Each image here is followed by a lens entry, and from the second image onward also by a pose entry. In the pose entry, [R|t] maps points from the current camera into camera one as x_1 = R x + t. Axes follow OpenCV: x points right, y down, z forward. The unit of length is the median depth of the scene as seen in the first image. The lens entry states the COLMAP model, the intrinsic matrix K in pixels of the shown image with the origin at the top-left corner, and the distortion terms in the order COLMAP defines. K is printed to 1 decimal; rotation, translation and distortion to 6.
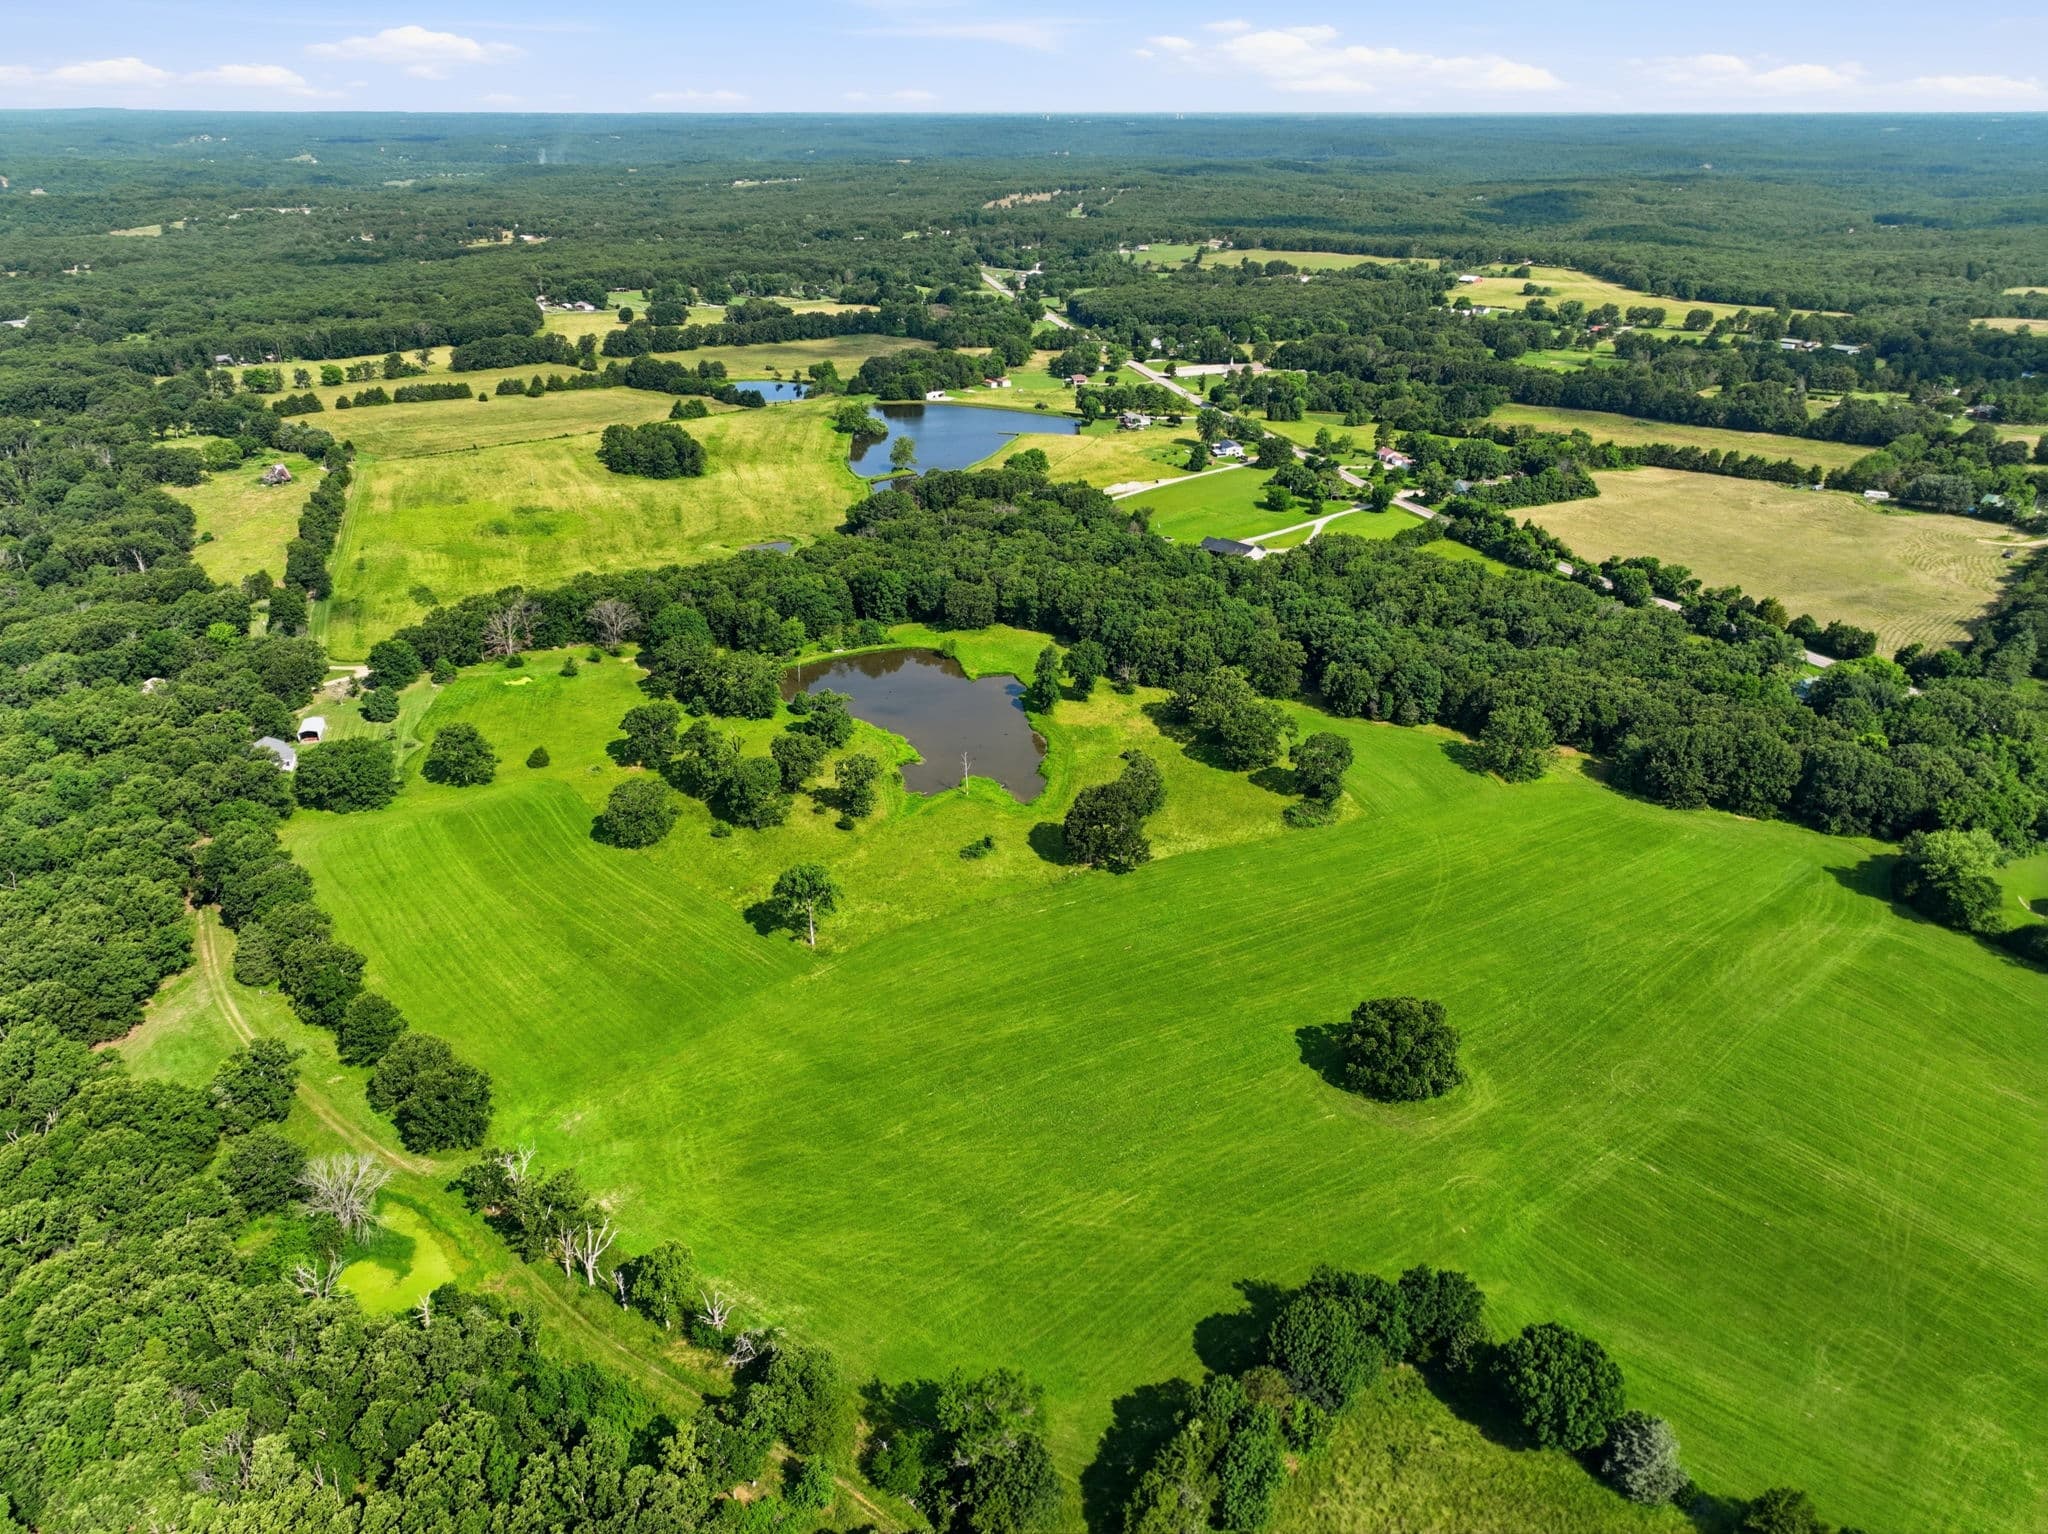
lens RADIAL K [[1453.4, 0, 1024.0], [0, 1453.4, 767.0], [0, 0, 1]] dist [-0.002980, 0.023837]
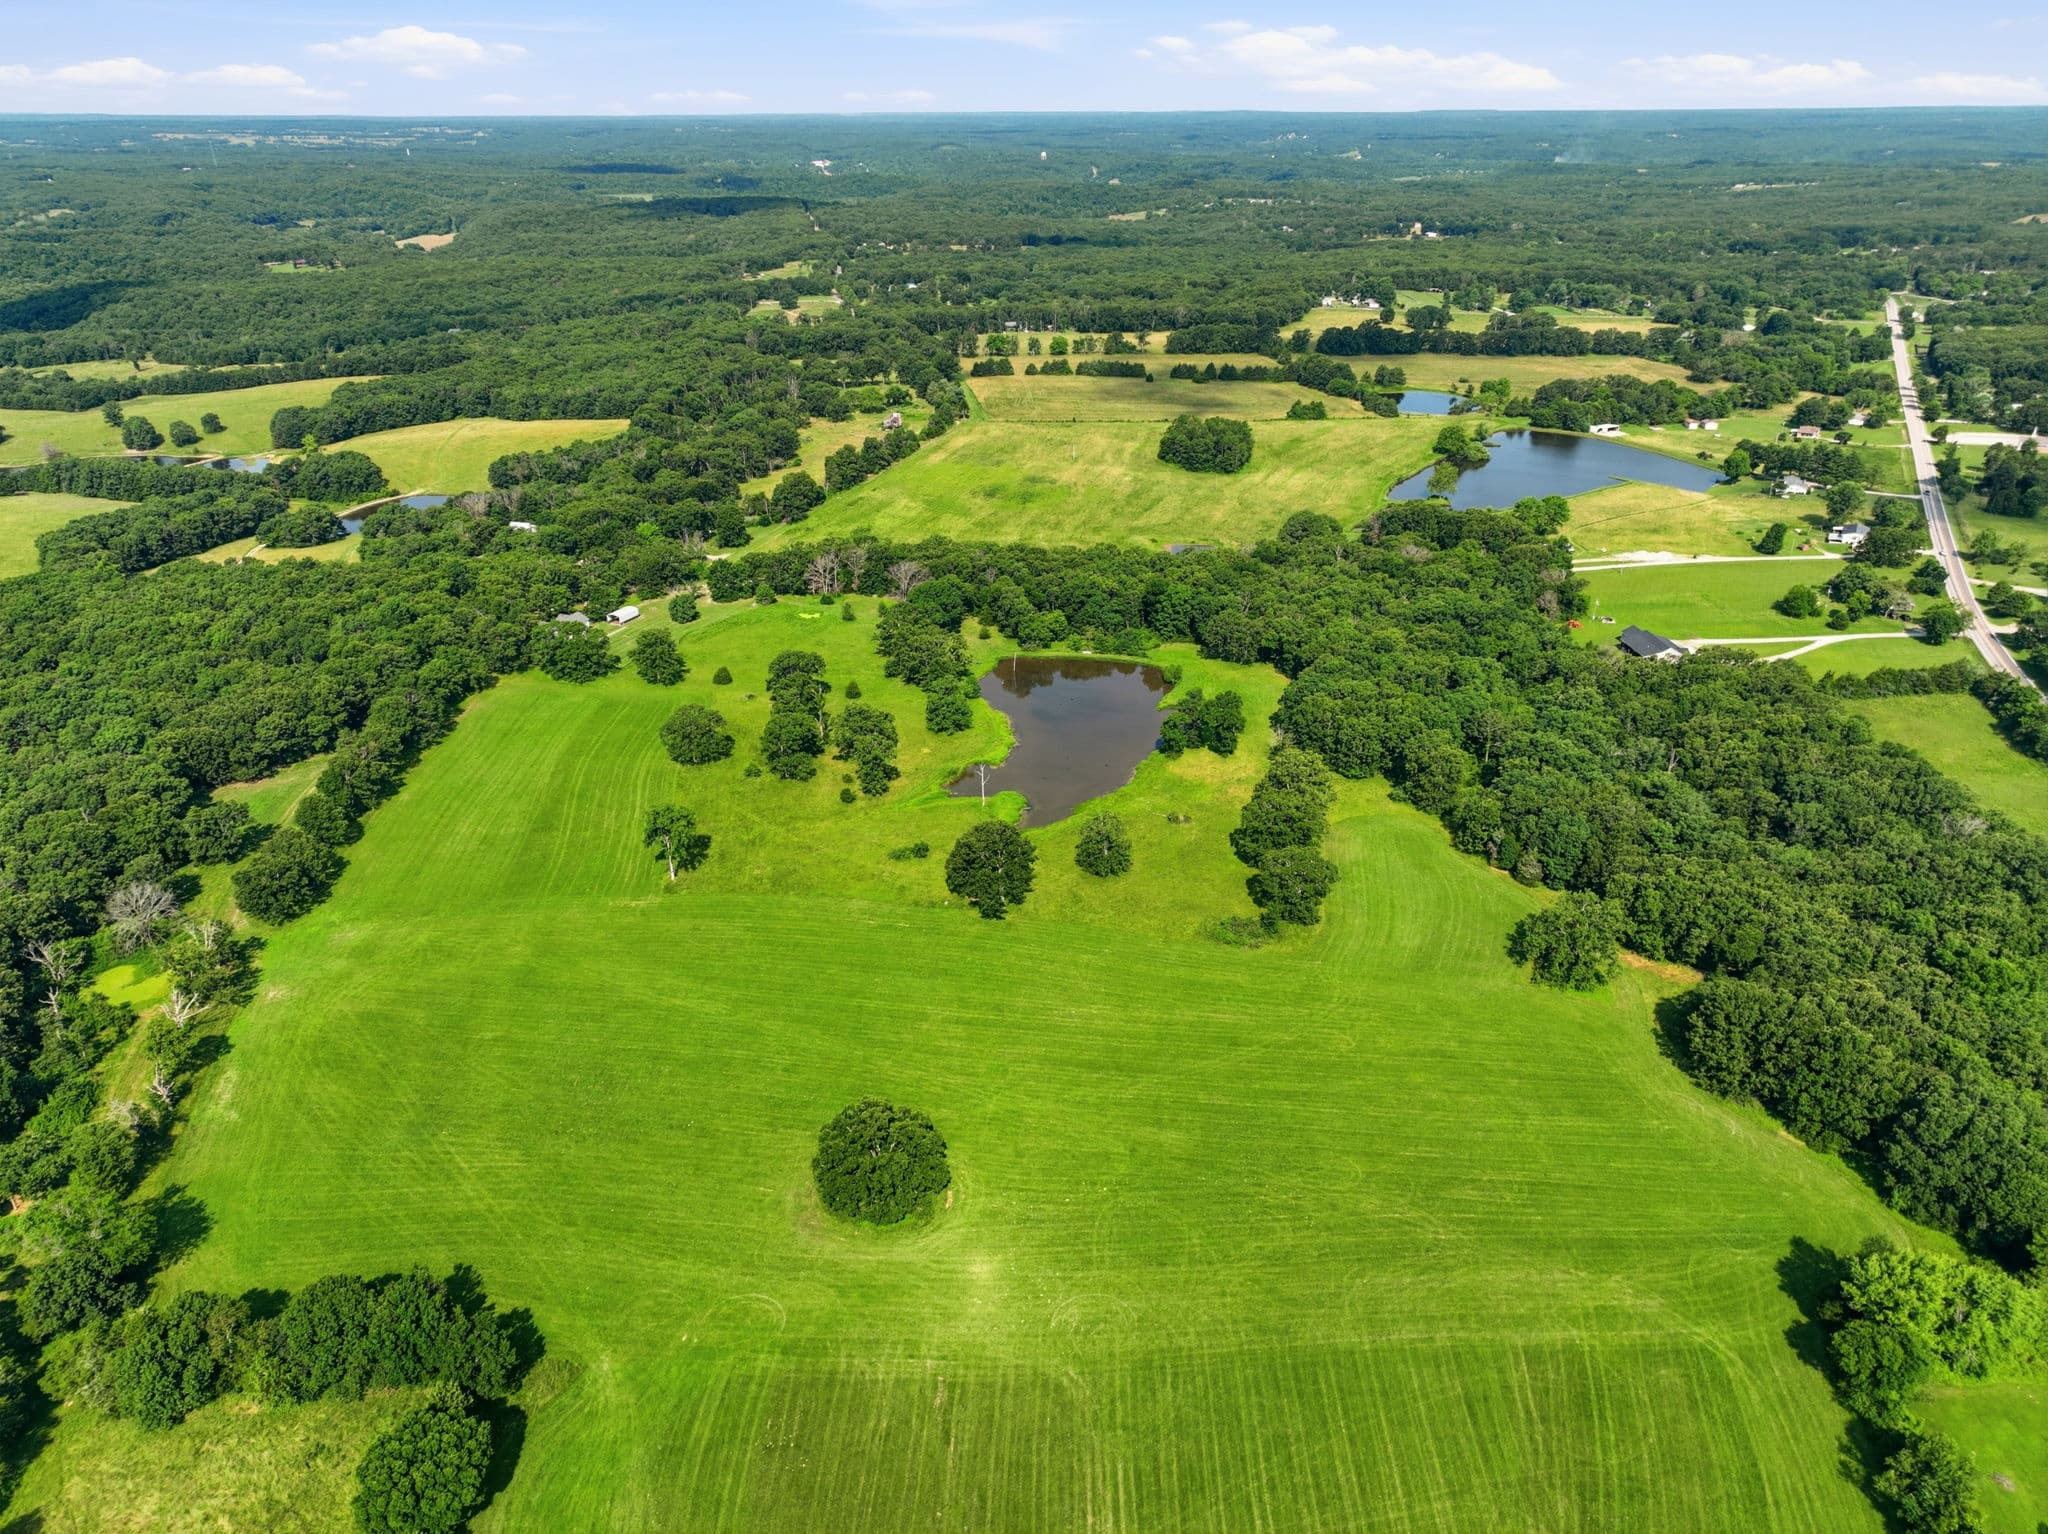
lens RADIAL K [[1434.3, 0, 1024.0], [0, 1434.3, 767.0], [0, 0, 1]] dist [0.006847, 0.007388]
pose [[0.783591, 0.257486, -0.565408, 0.407280], [-0.254165, 0.963290, 0.086437, -0.075331], [0.566908, 0.075976, 0.820270, 0.156231]]
